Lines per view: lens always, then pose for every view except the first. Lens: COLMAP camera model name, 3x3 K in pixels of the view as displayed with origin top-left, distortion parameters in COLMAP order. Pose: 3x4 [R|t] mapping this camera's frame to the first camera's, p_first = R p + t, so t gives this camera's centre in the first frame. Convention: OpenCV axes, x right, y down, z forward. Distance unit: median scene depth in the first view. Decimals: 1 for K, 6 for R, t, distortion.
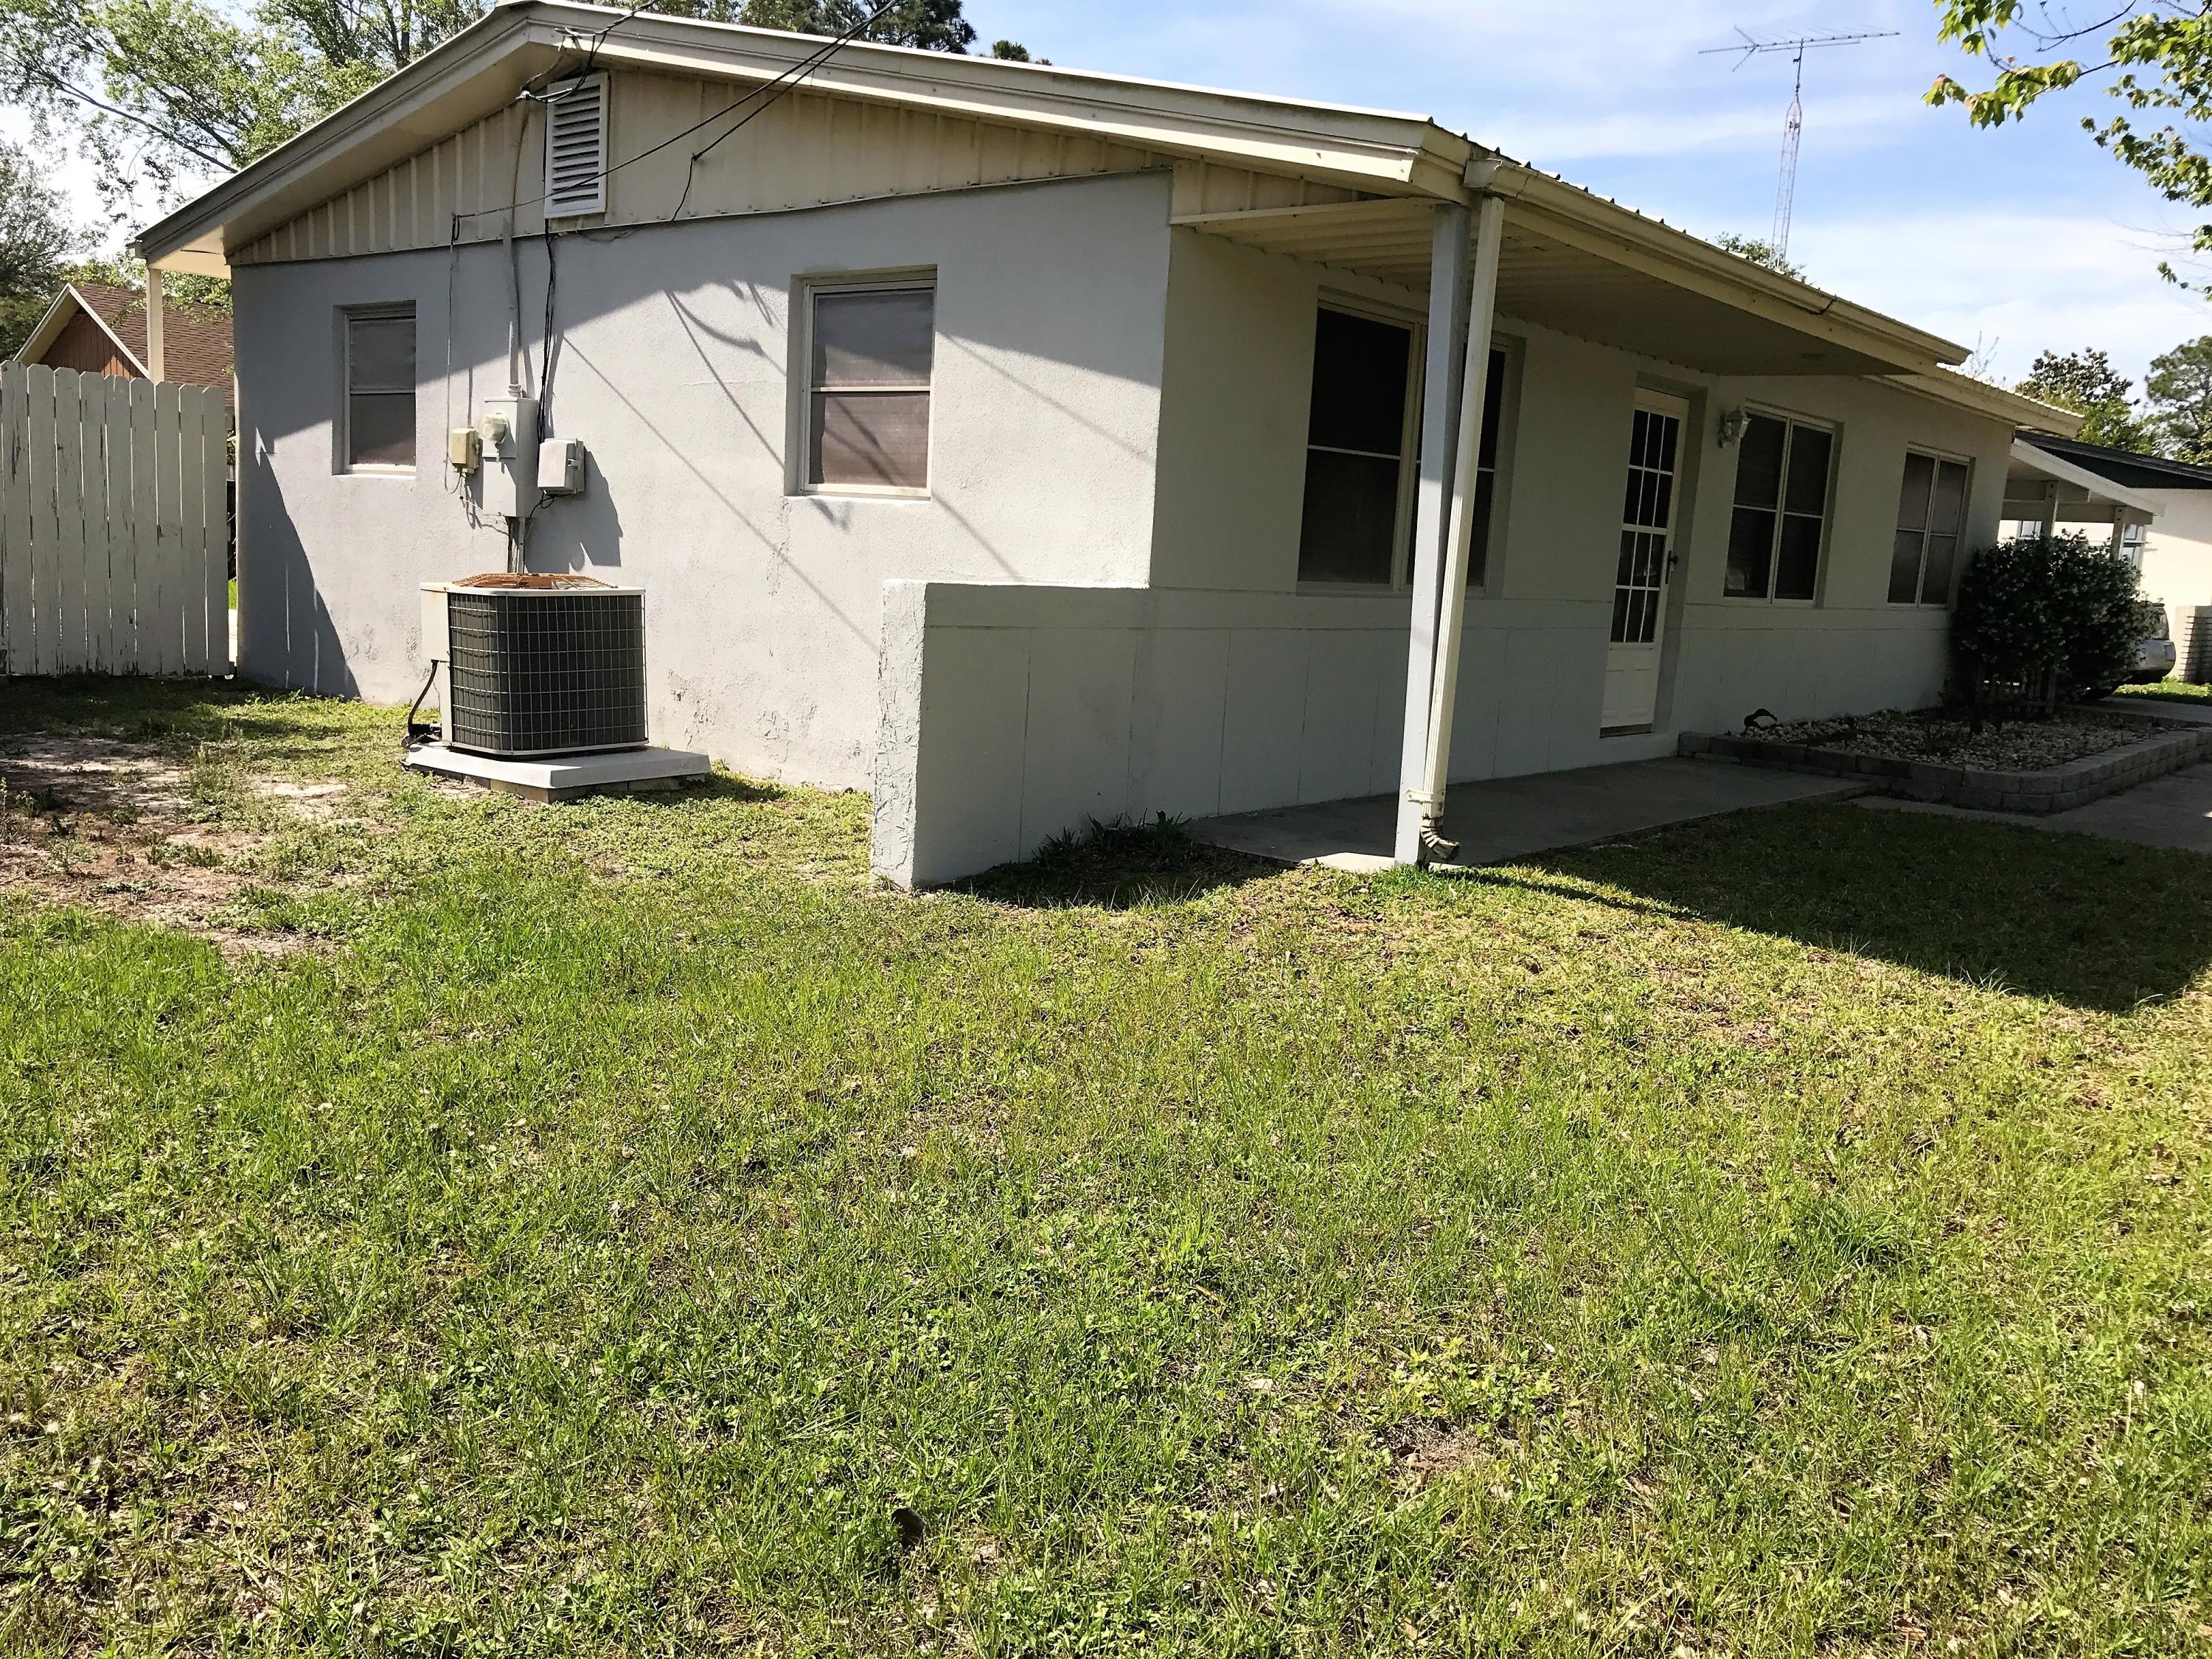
lens RADIAL K [[1816.9, 0, 1097.6], [0, 1816.9, 820.9], [0, 0, 1]] dist [0.011837, -0.010456]
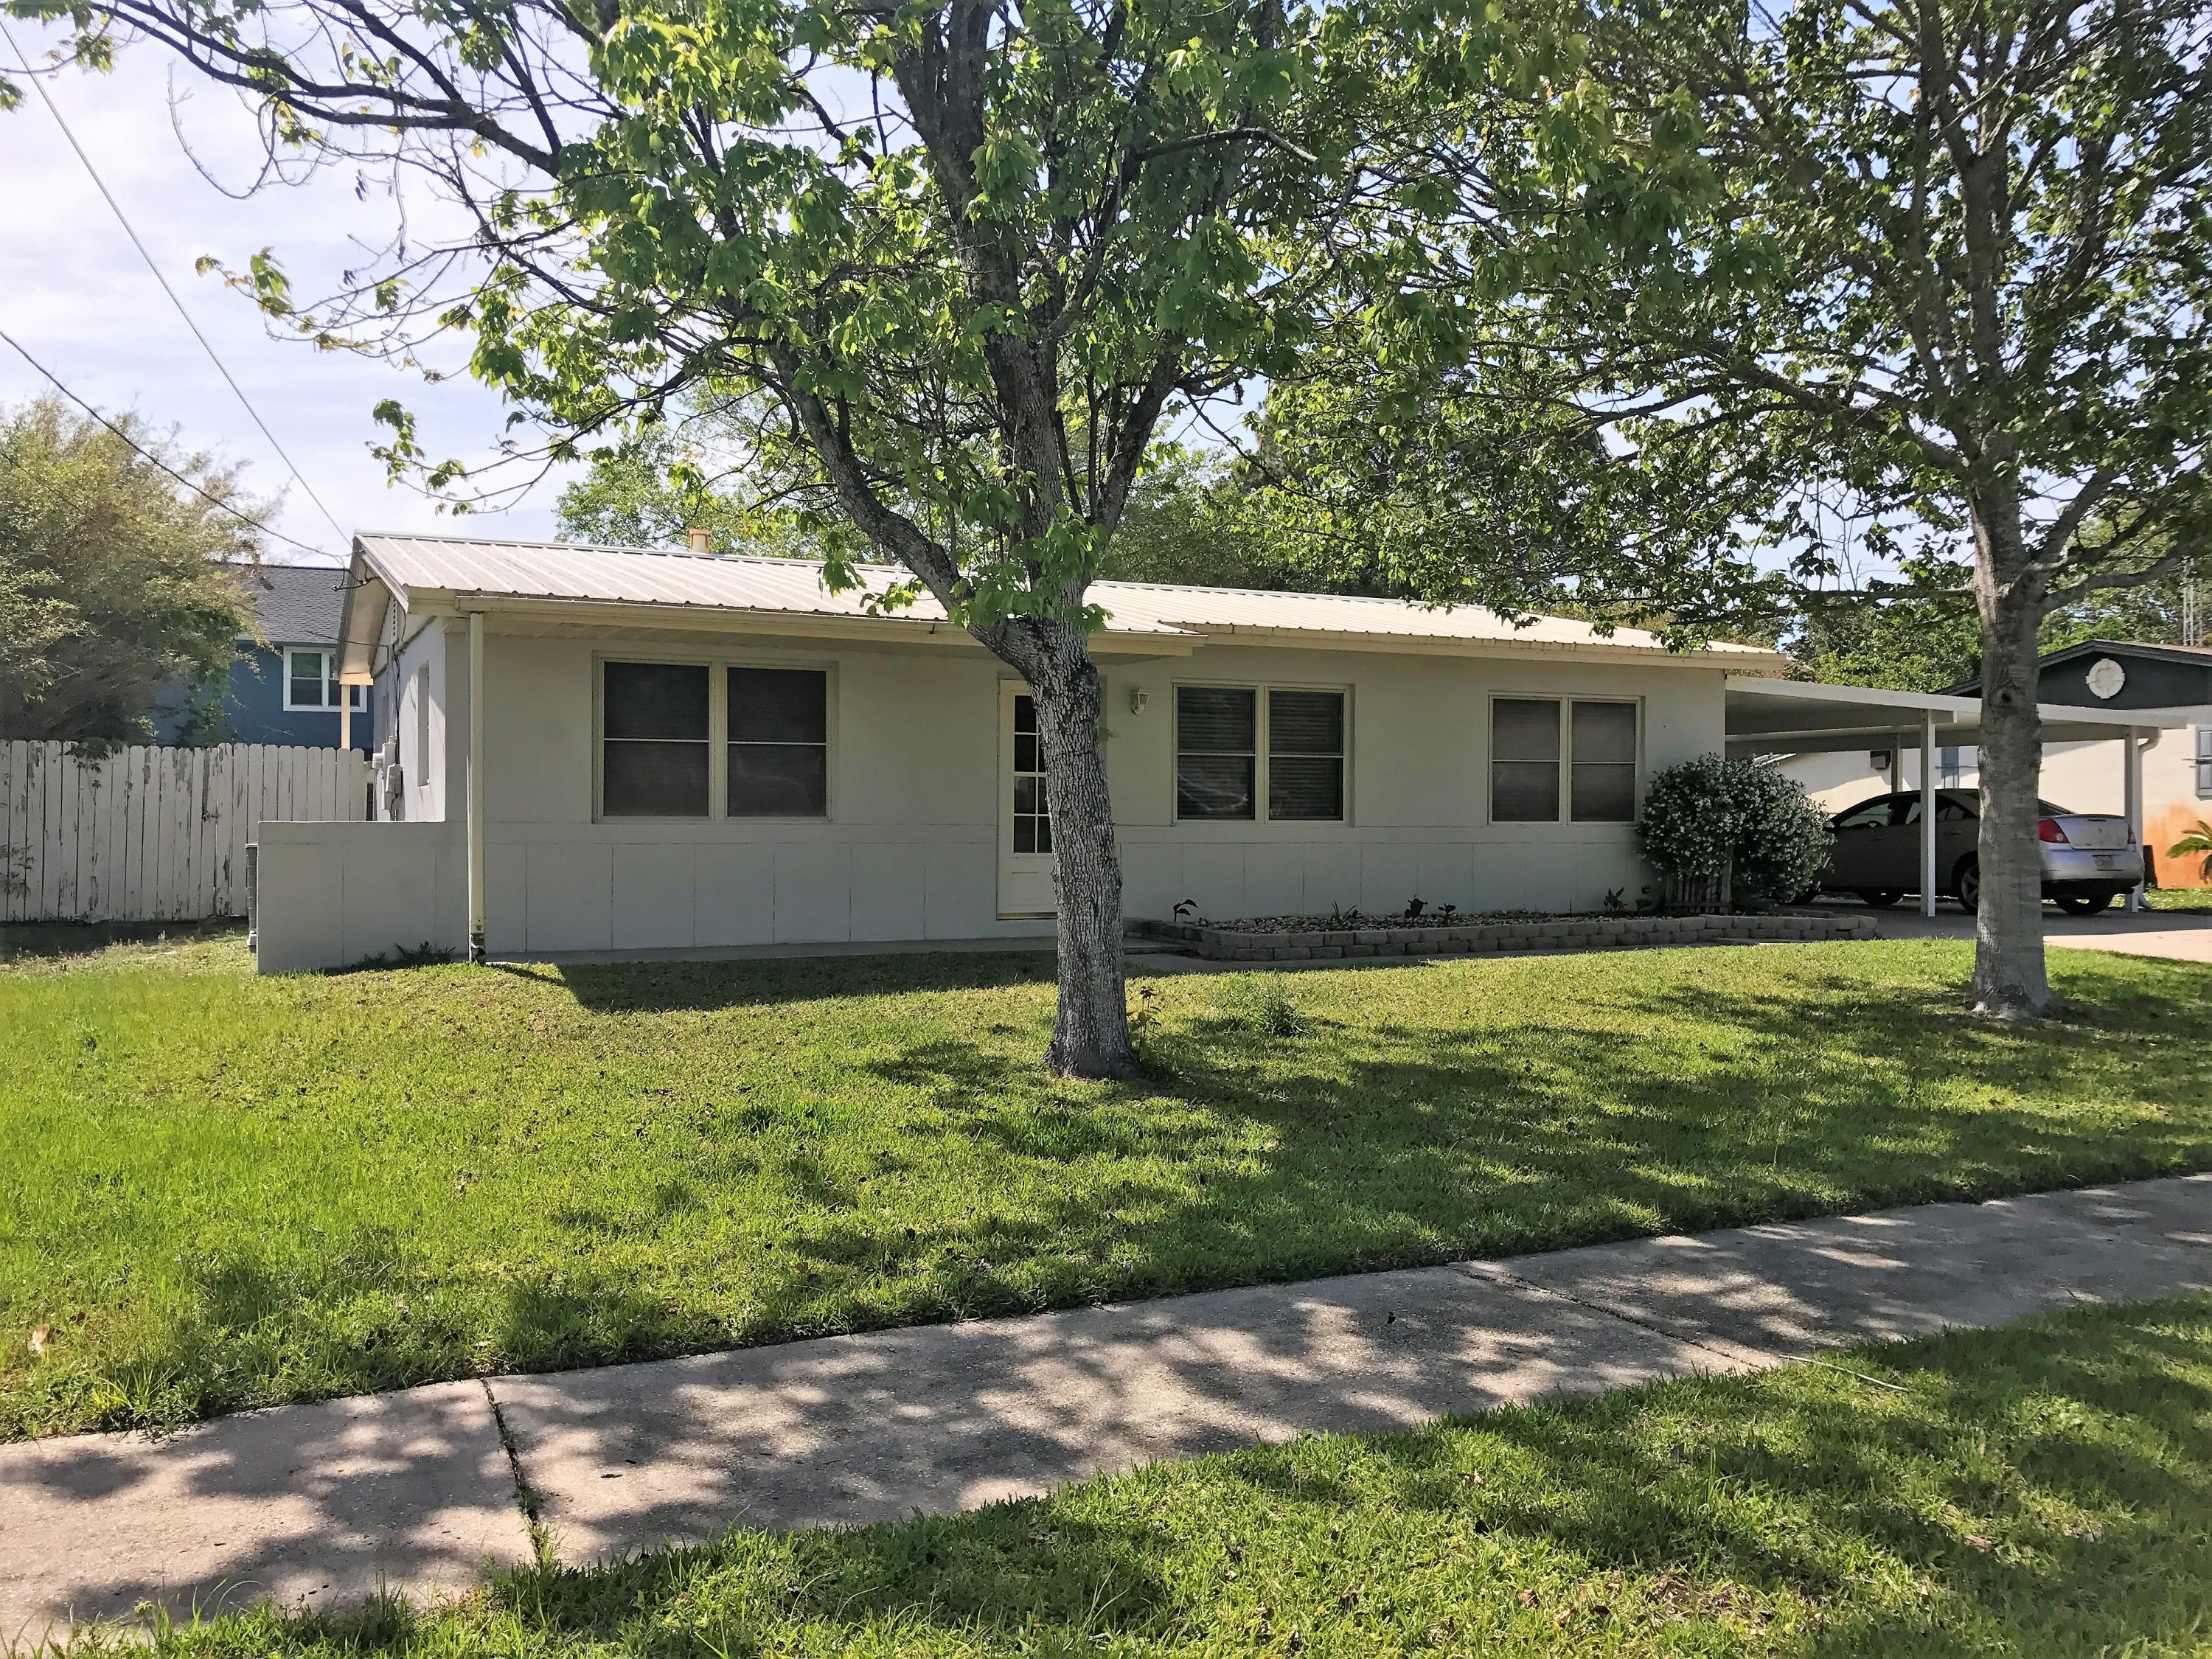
lens RADIAL K [[1793.7, 0, 1094.8], [0, 1793.7, 830.3], [0, 0, 1]] dist [0.042202, -0.069120]
pose [[0.899044, -0.052460, -0.434705, 0.903274], [-0.018579, 0.987332, -0.157575, 0.099598], [0.437465, 0.149743, 0.886680, -0.216222]]
